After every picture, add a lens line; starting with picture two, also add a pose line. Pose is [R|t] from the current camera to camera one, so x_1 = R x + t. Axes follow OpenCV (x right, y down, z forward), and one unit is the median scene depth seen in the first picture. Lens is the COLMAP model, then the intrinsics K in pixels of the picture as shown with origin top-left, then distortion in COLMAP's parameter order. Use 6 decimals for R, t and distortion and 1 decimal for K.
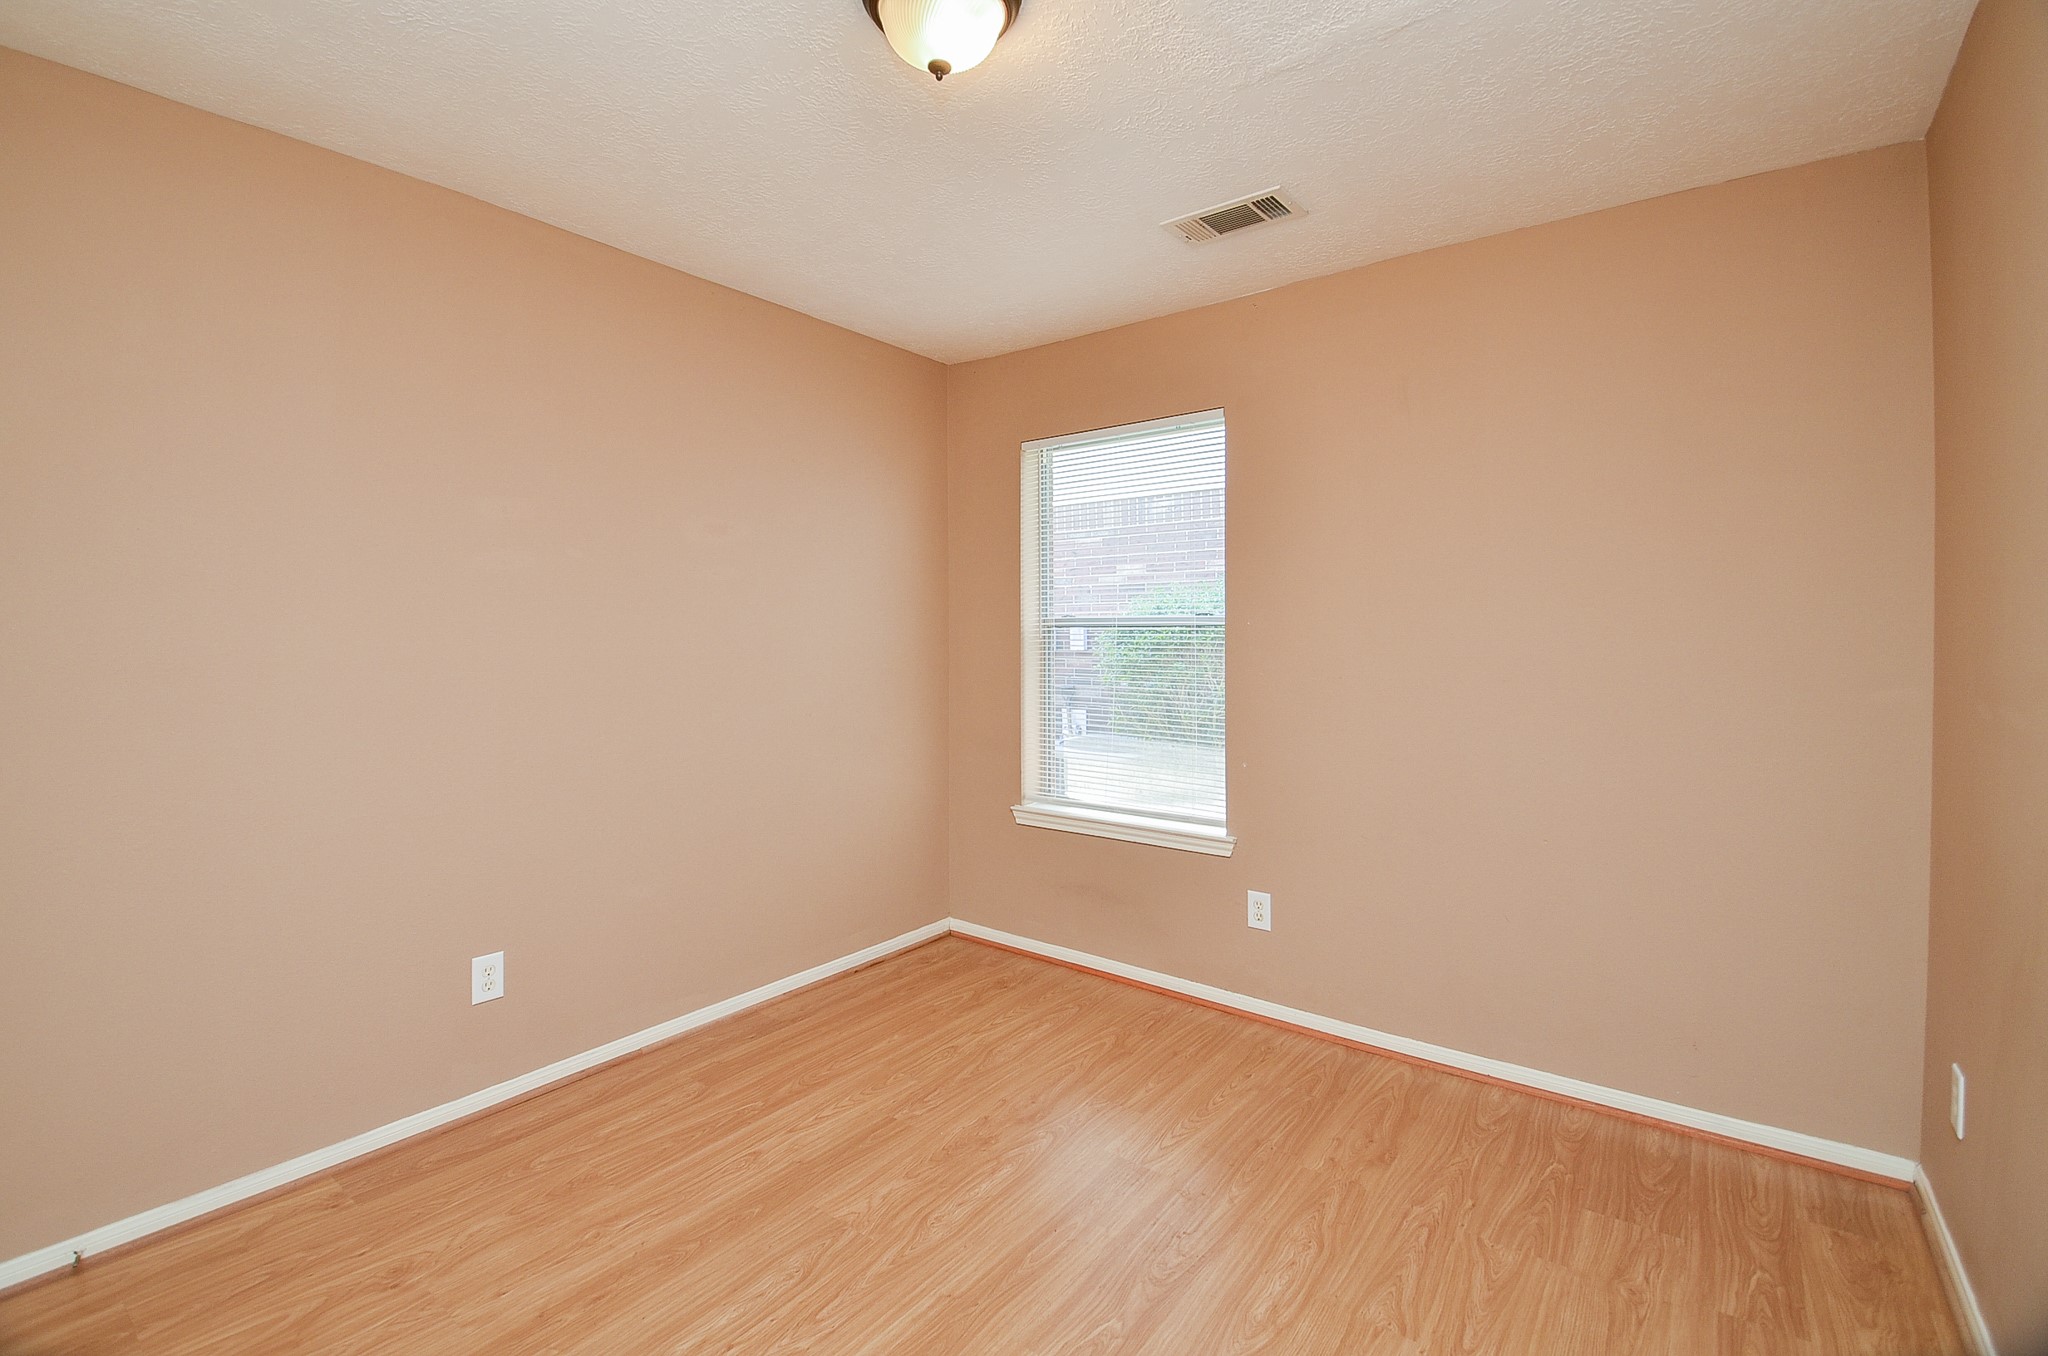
lens RADIAL K [[947.6, 0, 1025.3], [0, 947.6, 624.3], [0, 0, 1]] dist [0.017326, -0.029308]
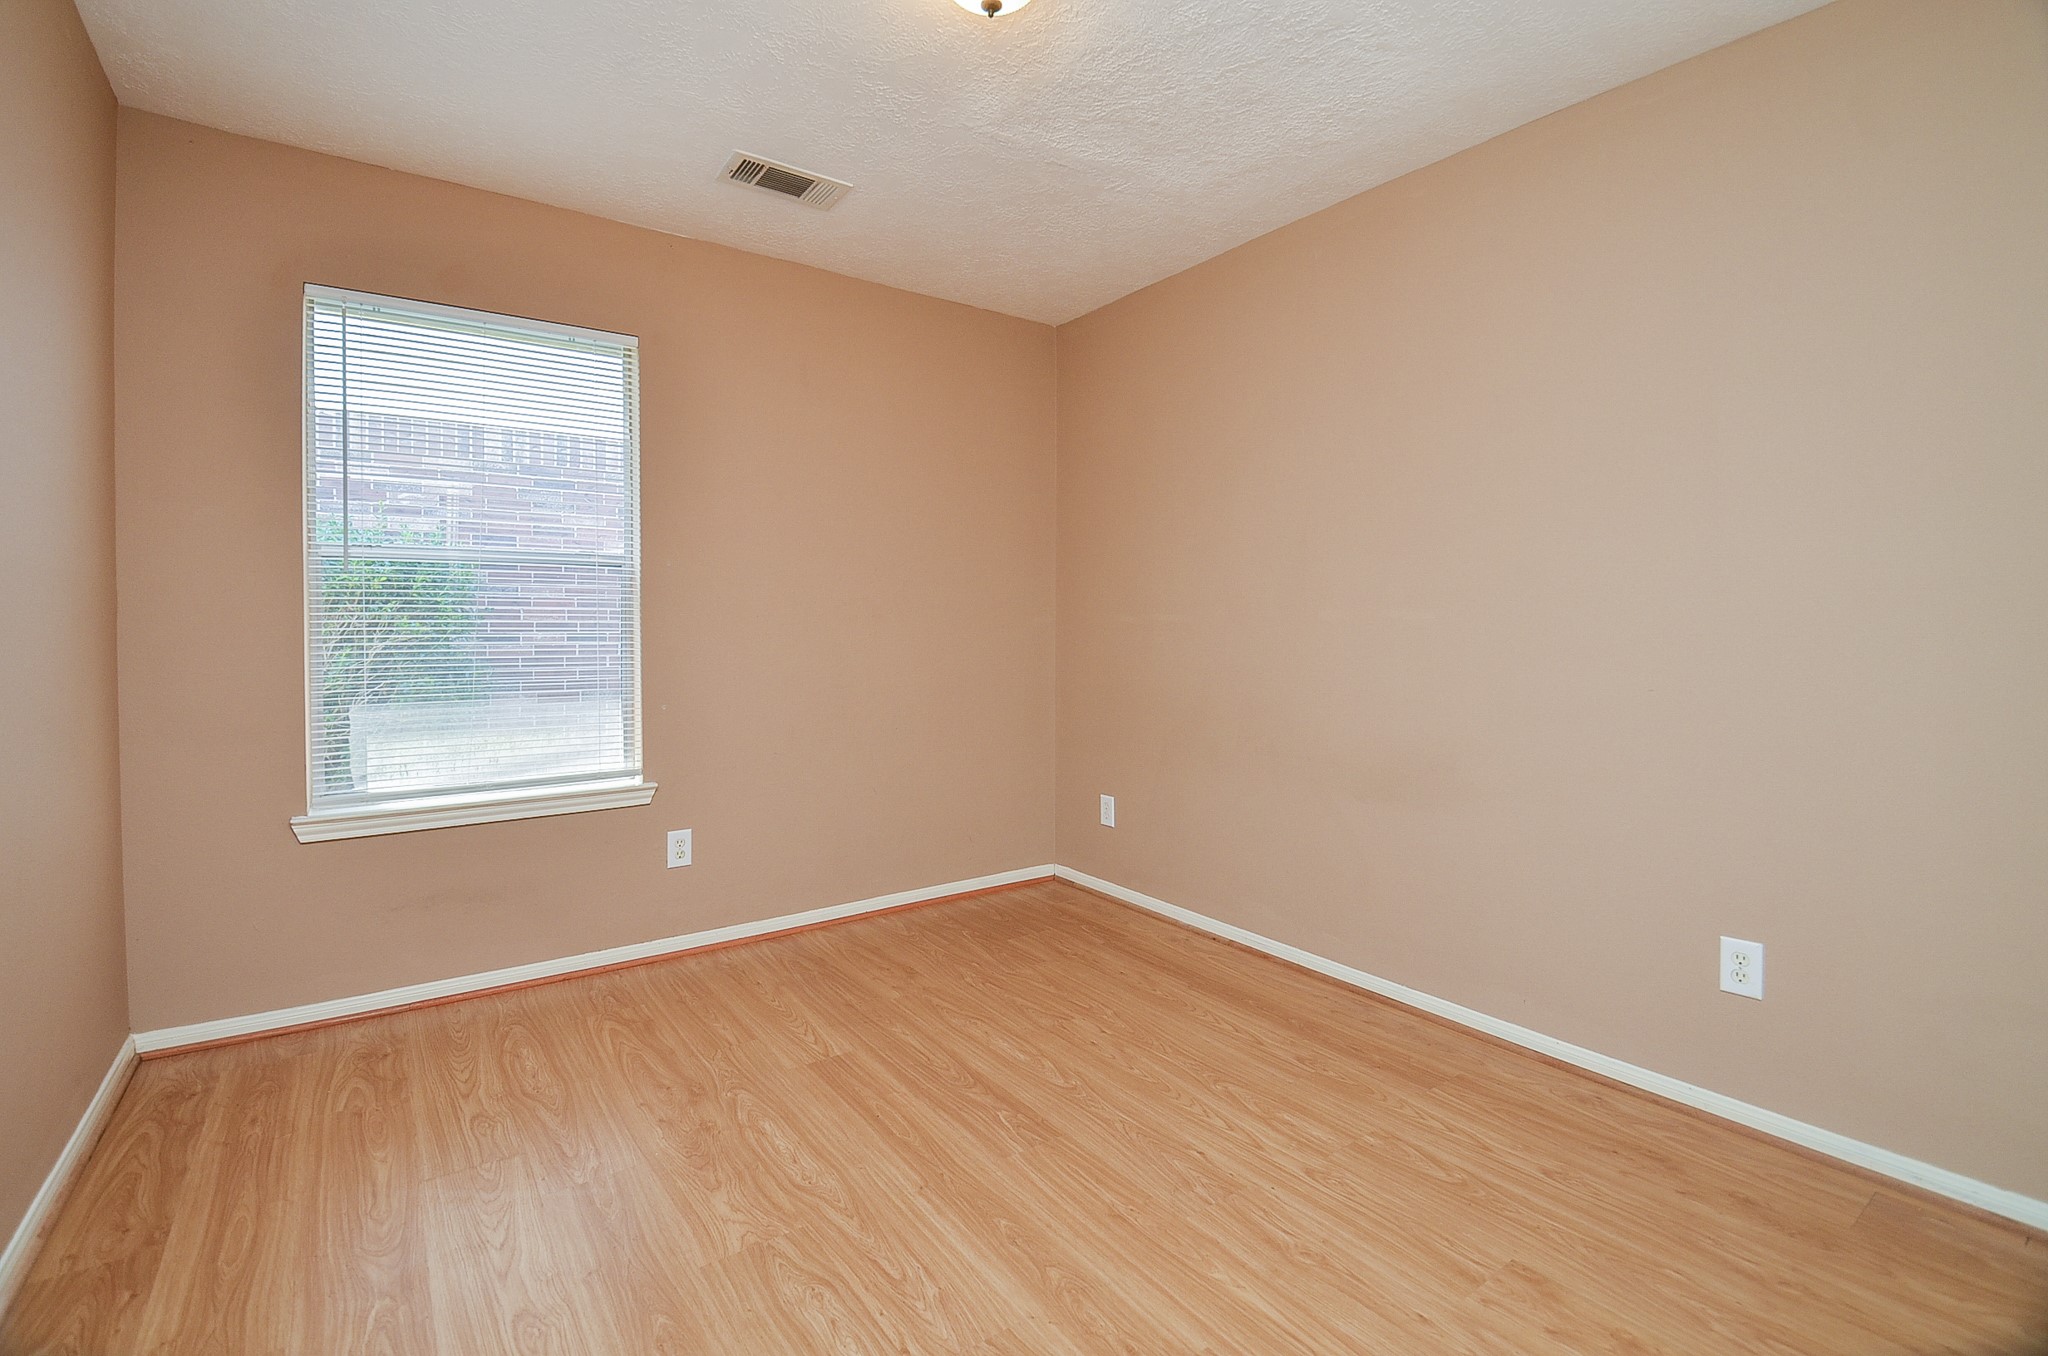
lens RADIAL K [[938.4, 0, 1008.3], [0, 938.4, 636.5], [0, 0, 1]] dist [0.031313, -0.038086]
pose [[0.263533, -0.004625, 0.964639, -0.622119], [0.000279, 0.999989, 0.004719, 0.069581], [-0.964650, -0.000974, 0.263531, 0.391725]]
